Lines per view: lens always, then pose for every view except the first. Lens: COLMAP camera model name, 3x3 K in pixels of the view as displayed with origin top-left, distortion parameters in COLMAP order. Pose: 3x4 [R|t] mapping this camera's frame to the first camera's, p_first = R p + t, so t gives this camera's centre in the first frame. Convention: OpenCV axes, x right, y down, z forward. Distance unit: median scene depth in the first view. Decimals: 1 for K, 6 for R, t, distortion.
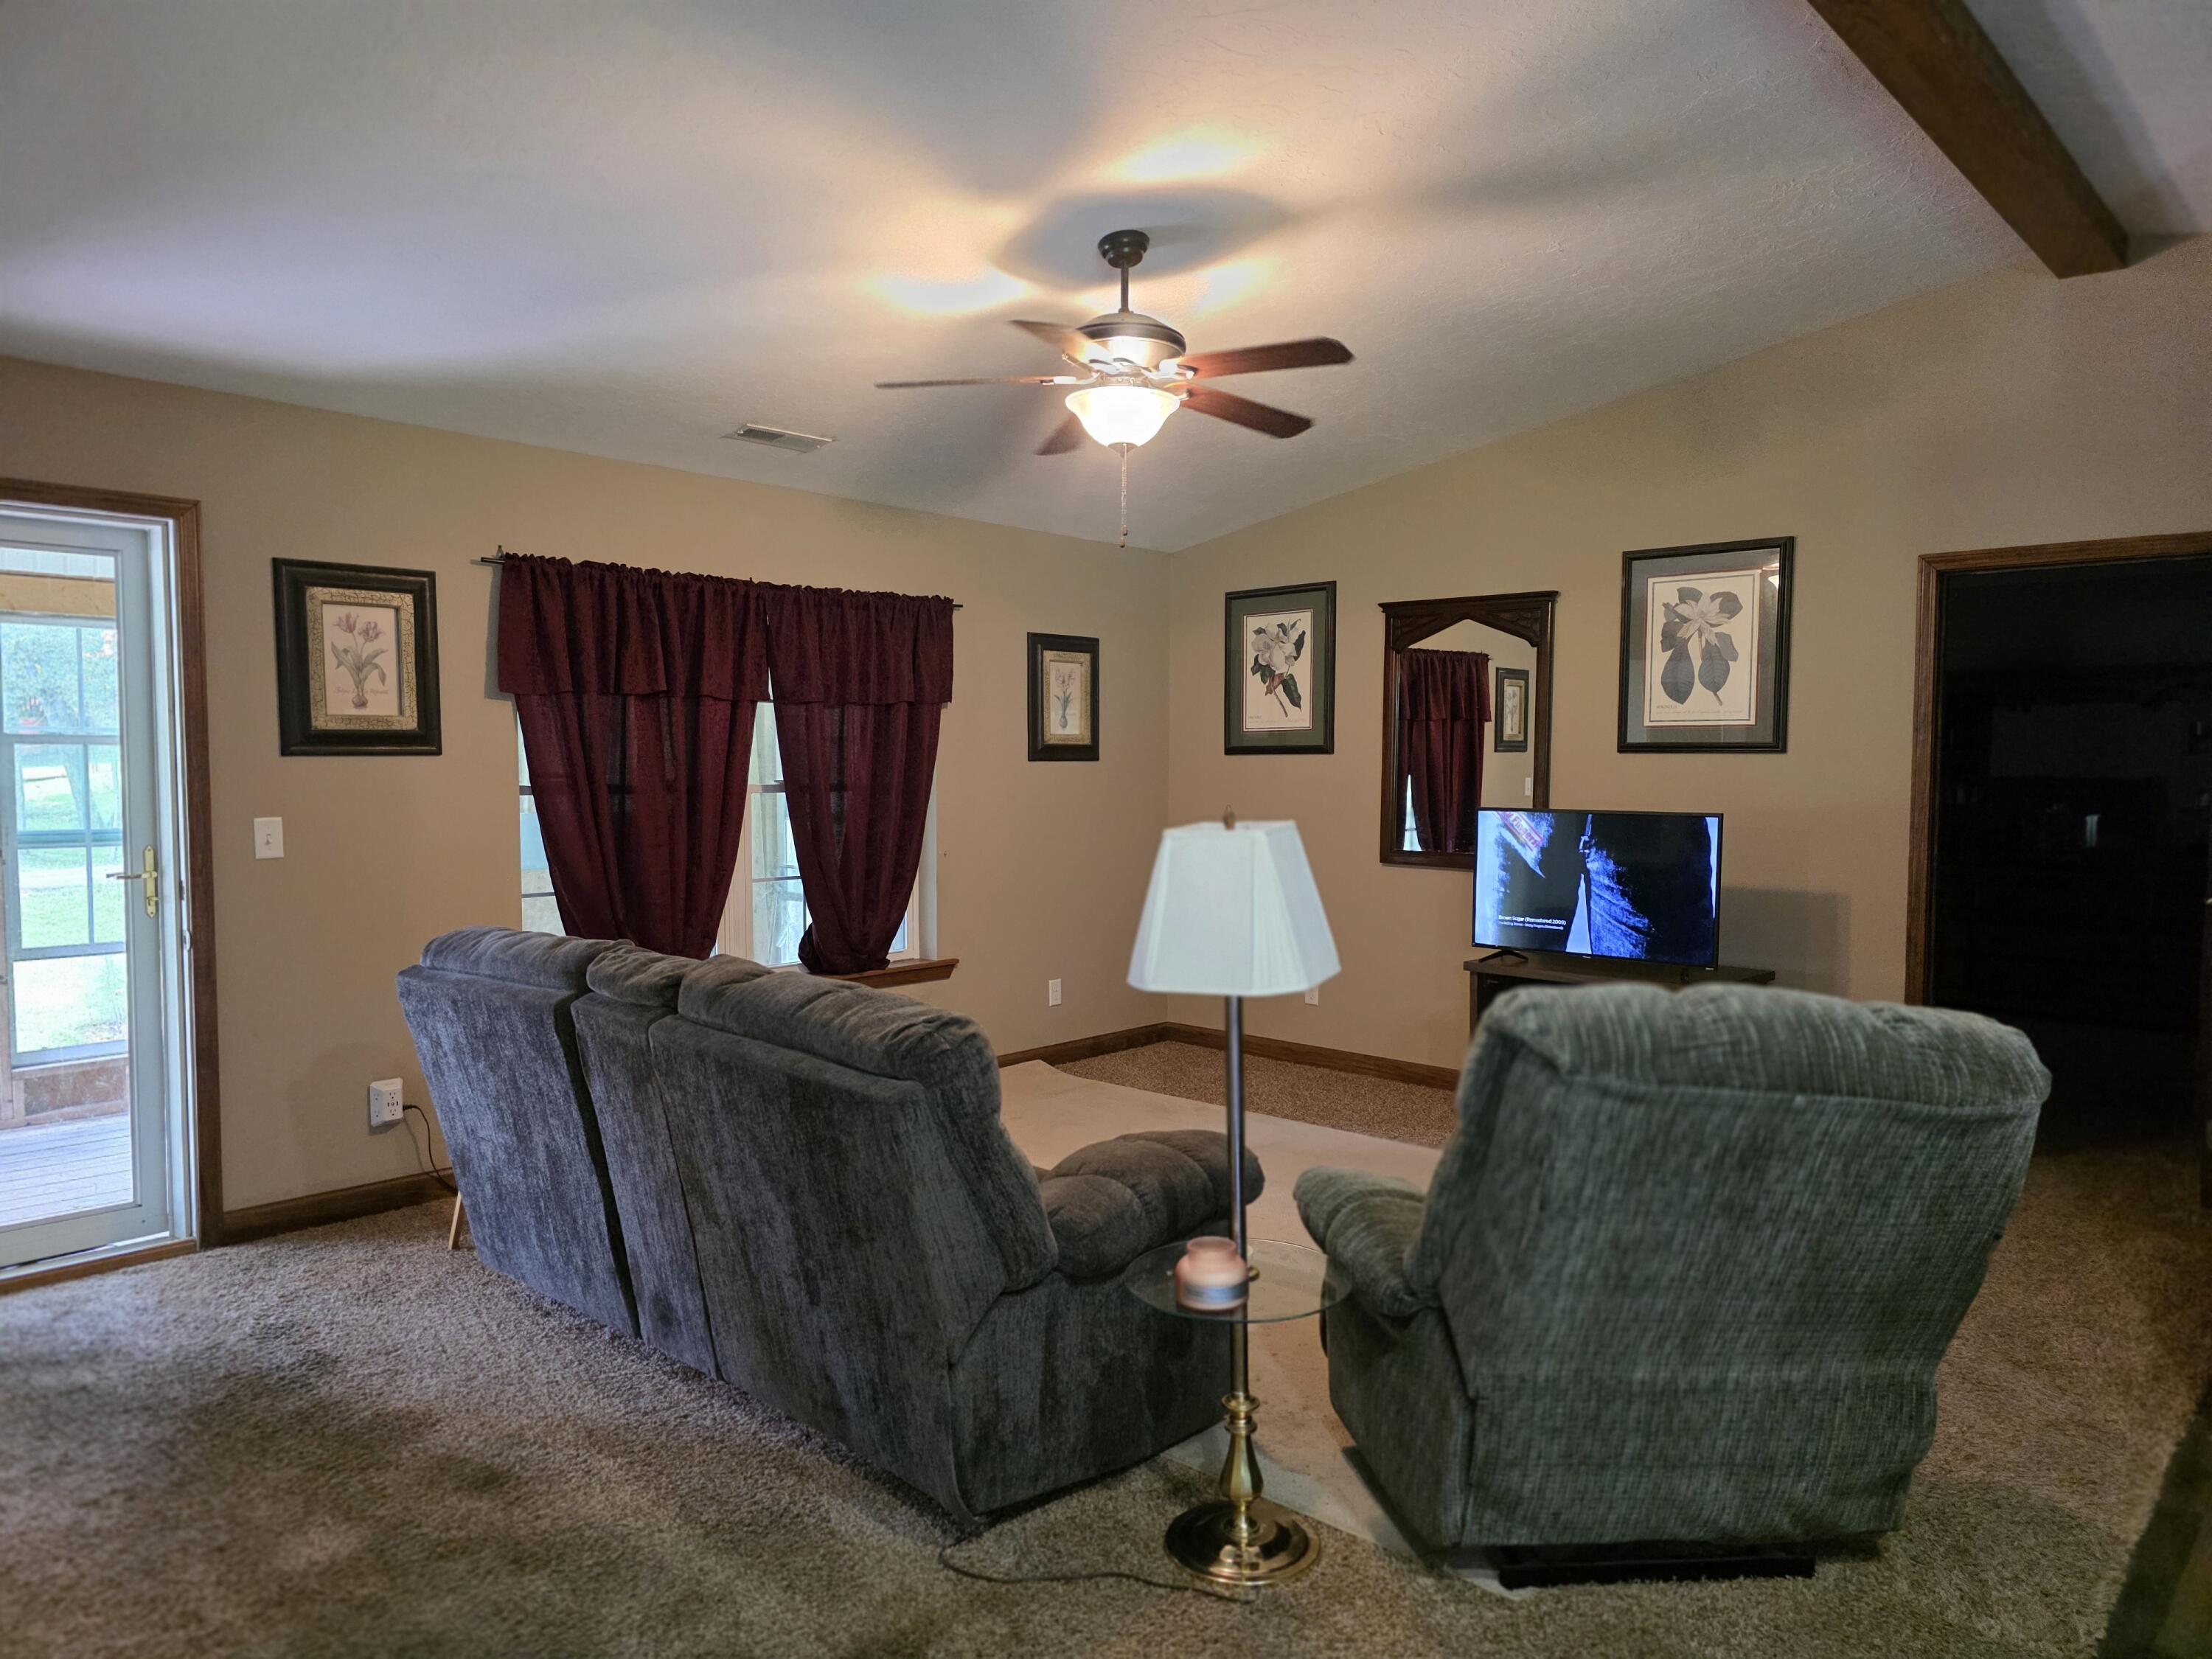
lens RADIAL K [[1485.6, 0, 1120.2], [0, 1485.6, 845.7], [0, 0, 1]] dist [0.054845, -0.049459]
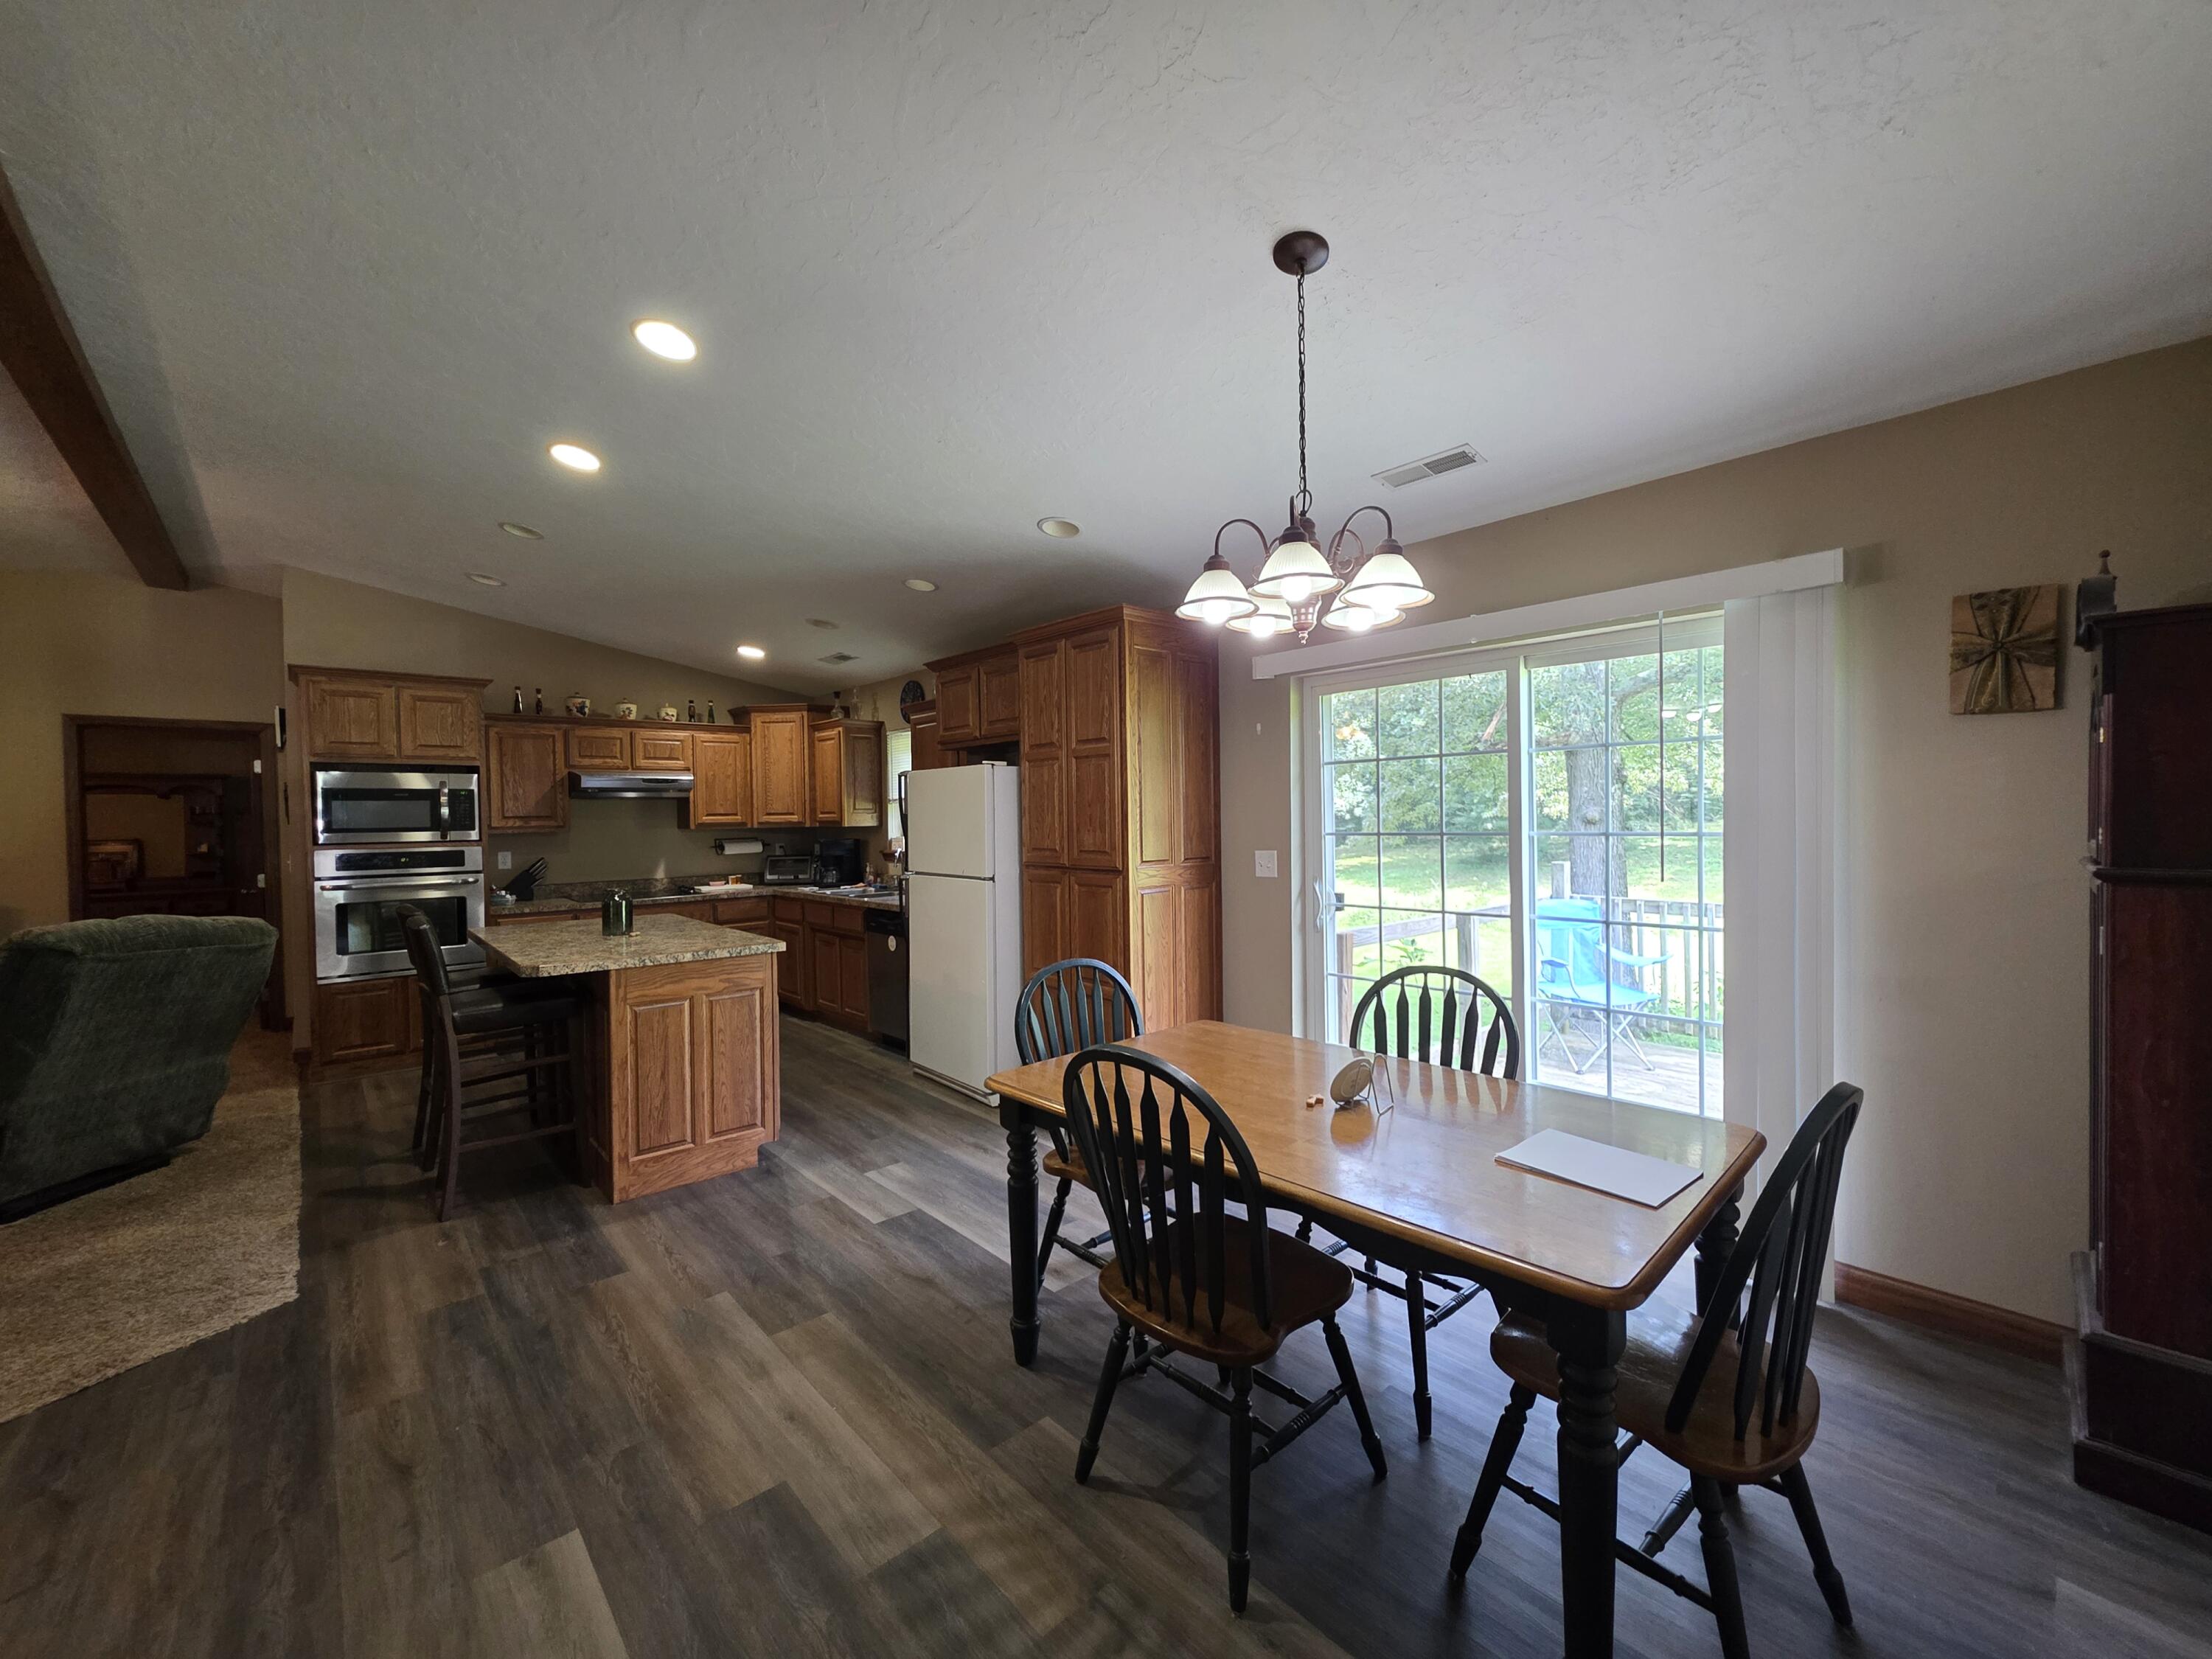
lens RADIAL K [[888.7, 0, 1106.0], [0, 888.7, 829.5], [0, 0, 1]] dist [-0.001519, -0.000300]
pose [[0.100526, -0.017973, 0.994772, -0.535039], [0.072209, 0.997332, 0.010722, 0.030988], [-0.992311, 0.070754, 0.101556, -0.449025]]
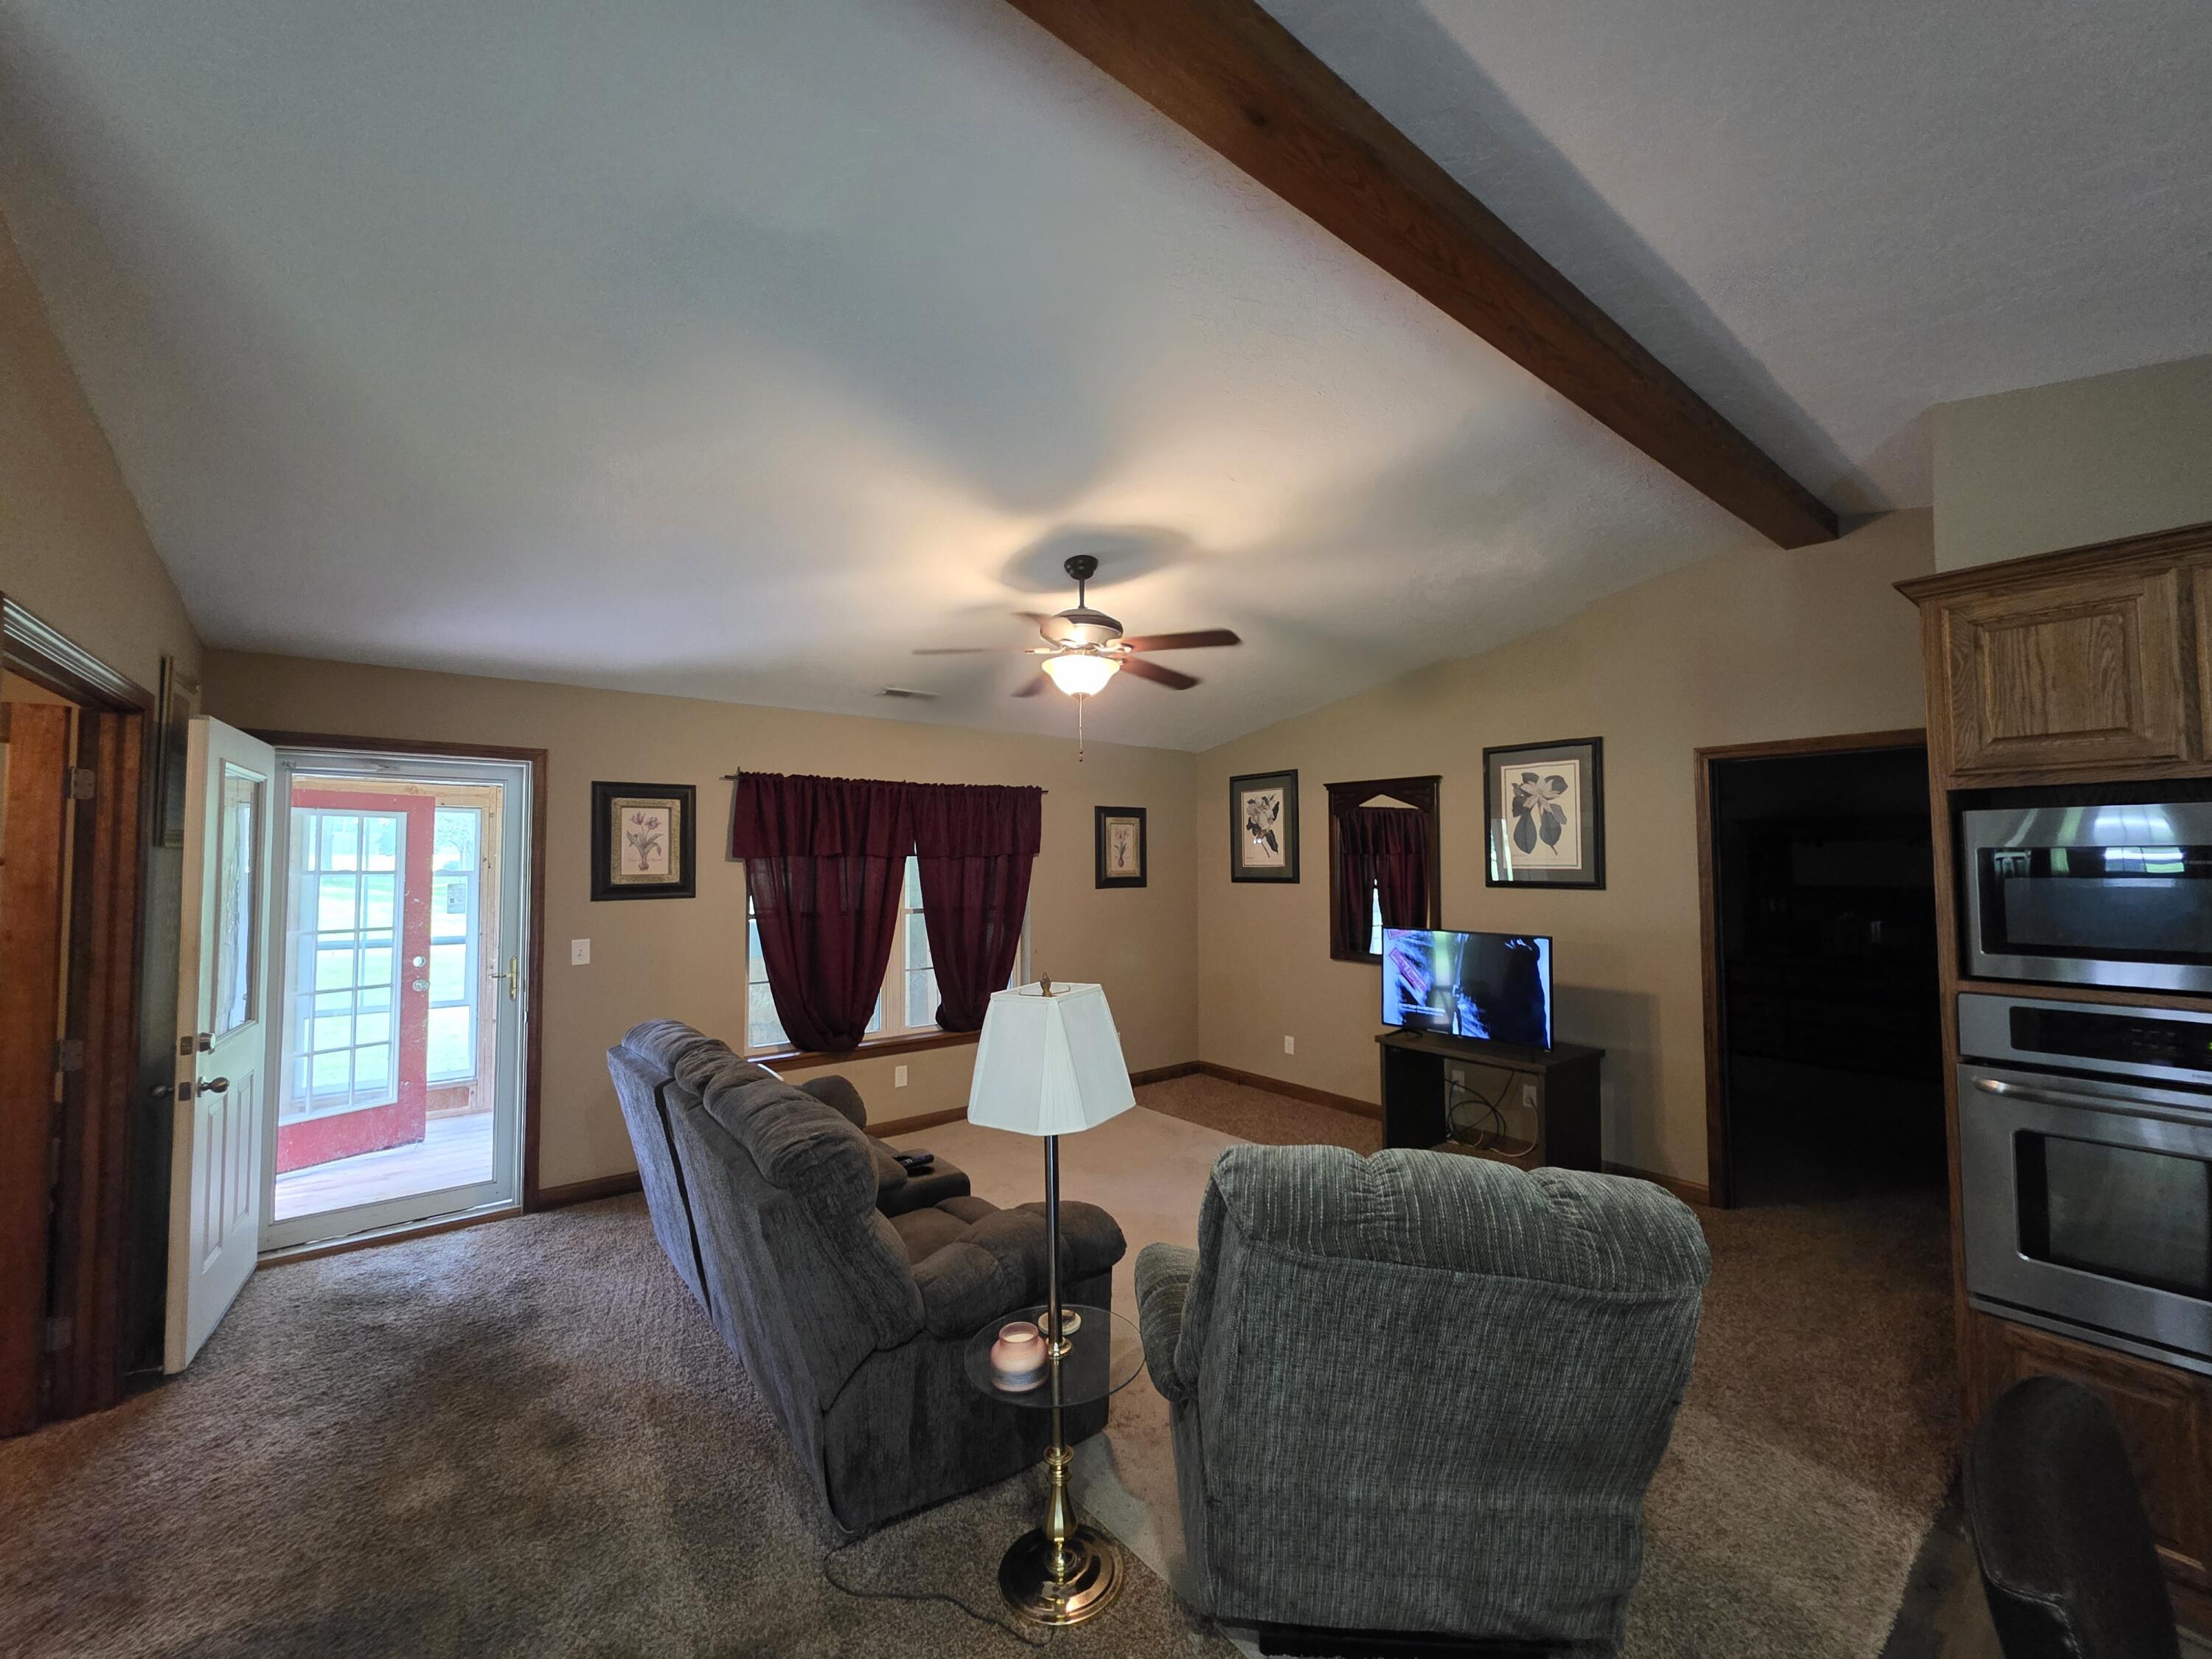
lens RADIAL K [[882.4, 0, 1111.1], [0, 882.4, 826.4], [0, 0, 1]] dist [0.001230, -0.000069]
pose [[0.986582, -0.013715, -0.162692, 0.174193], [-0.002241, 0.995234, -0.097488, -0.054411], [0.163253, 0.096544, 0.981849, 0.161293]]
